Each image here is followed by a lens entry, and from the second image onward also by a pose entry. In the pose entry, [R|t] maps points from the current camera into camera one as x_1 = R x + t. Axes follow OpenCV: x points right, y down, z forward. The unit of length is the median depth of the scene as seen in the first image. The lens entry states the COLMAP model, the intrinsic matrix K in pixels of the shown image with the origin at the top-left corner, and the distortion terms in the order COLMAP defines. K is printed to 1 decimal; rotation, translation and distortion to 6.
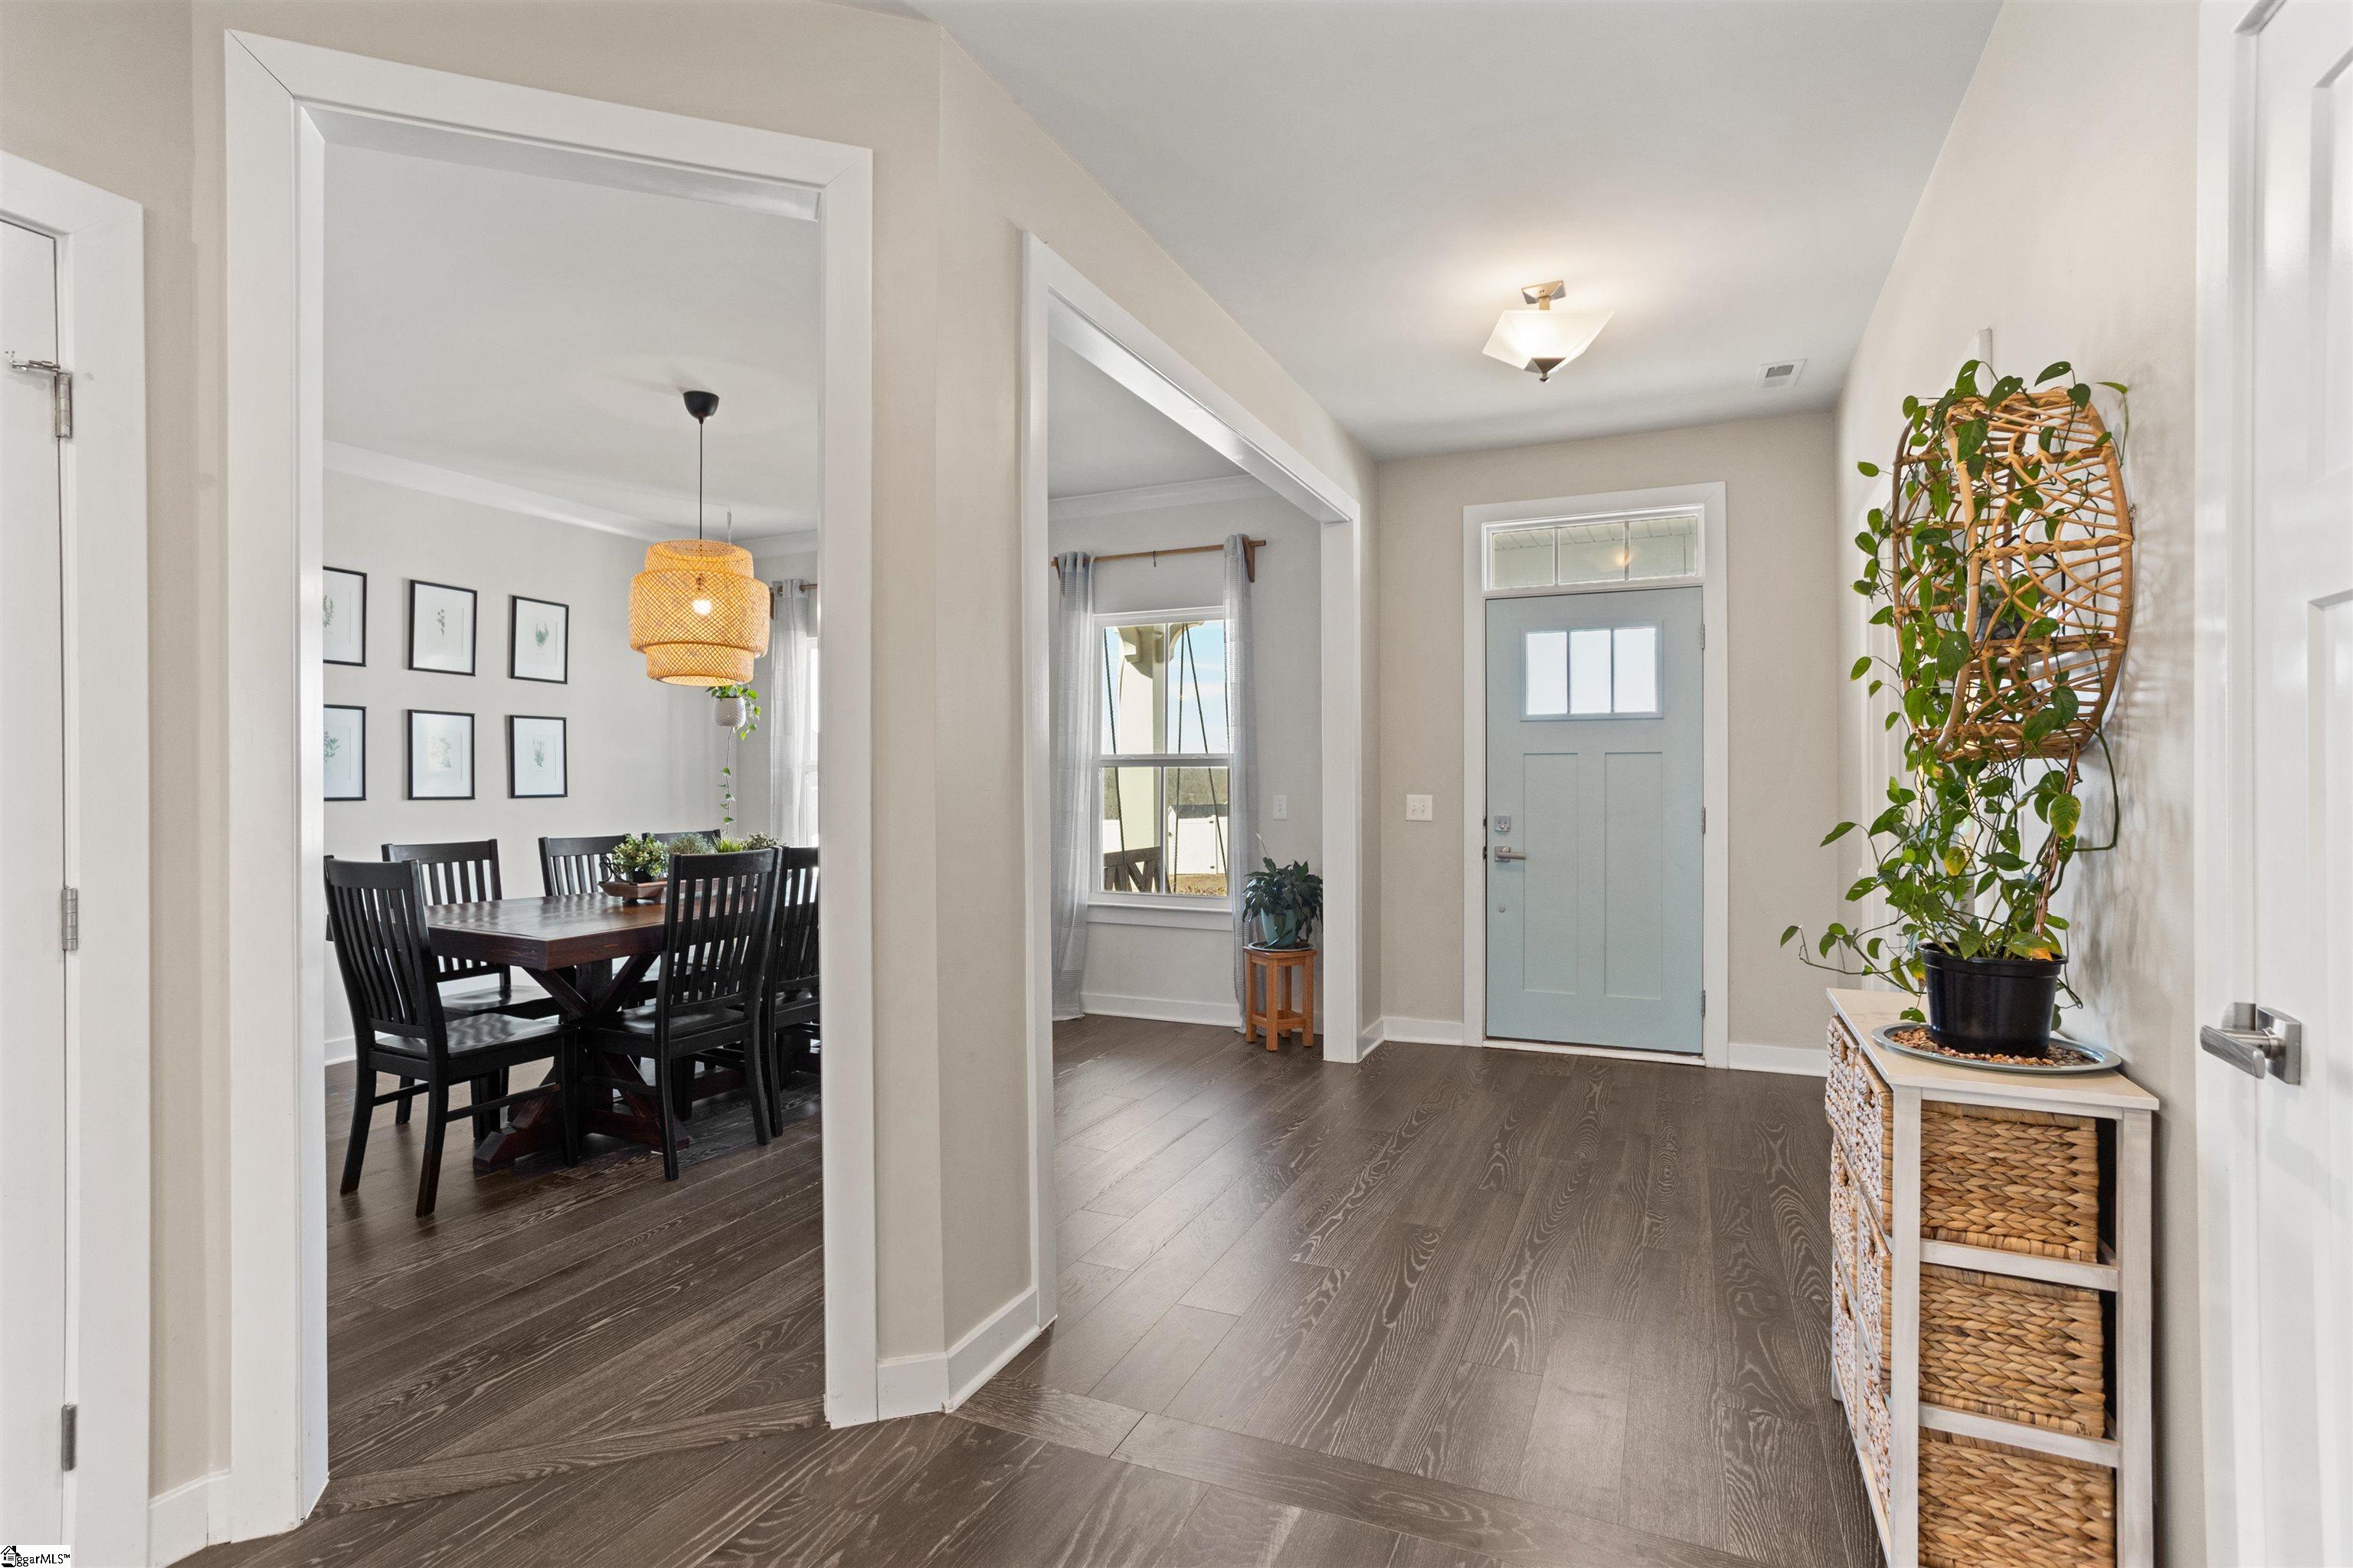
lens RADIAL K [[1146.8, 0, 1152.2], [0, 1146.8, 789.7], [0, 0, 1]] dist [-0.049694, 0.039083]
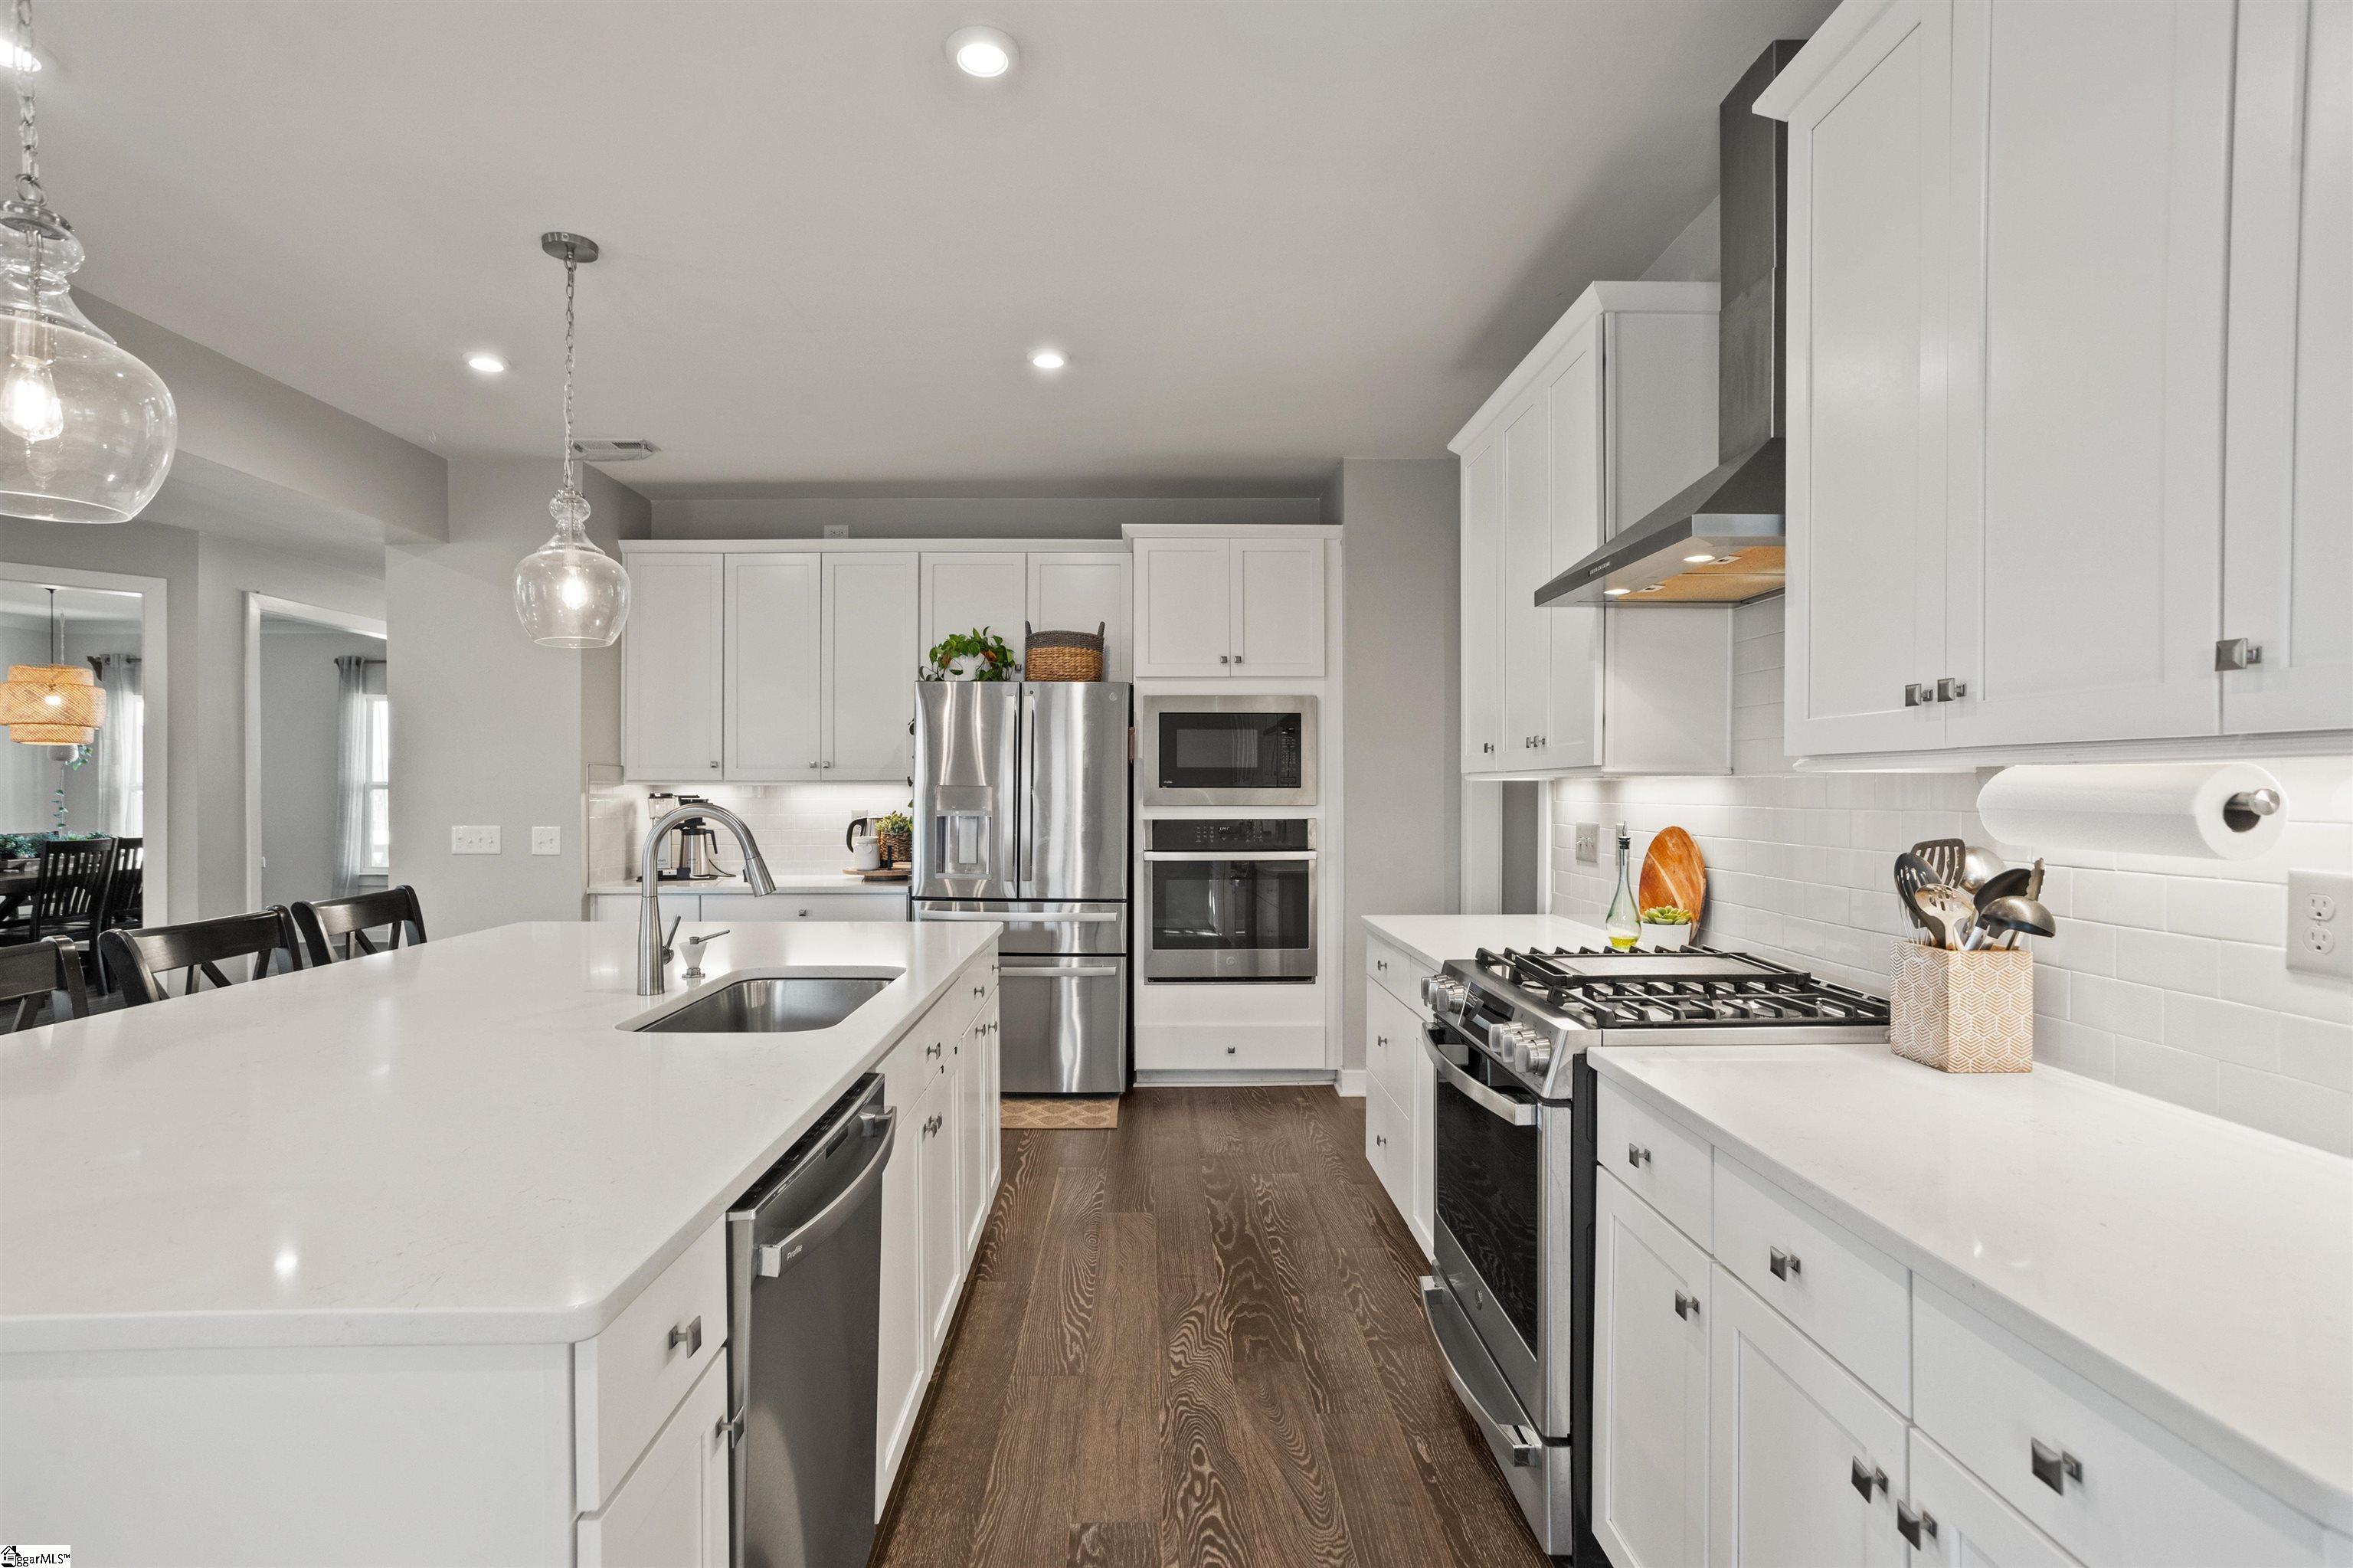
lens RADIAL K [[1129.8, 0, 1160.7], [0, 1129.8, 786.5], [0, 0, 1]] dist [-0.036566, 0.027003]
pose [[0.898956, 0.001154, 0.438038, 0.274429], [0.000288, 0.999995, -0.003225, -0.017916], [-0.438040, 0.003025, 0.898951, -0.930843]]
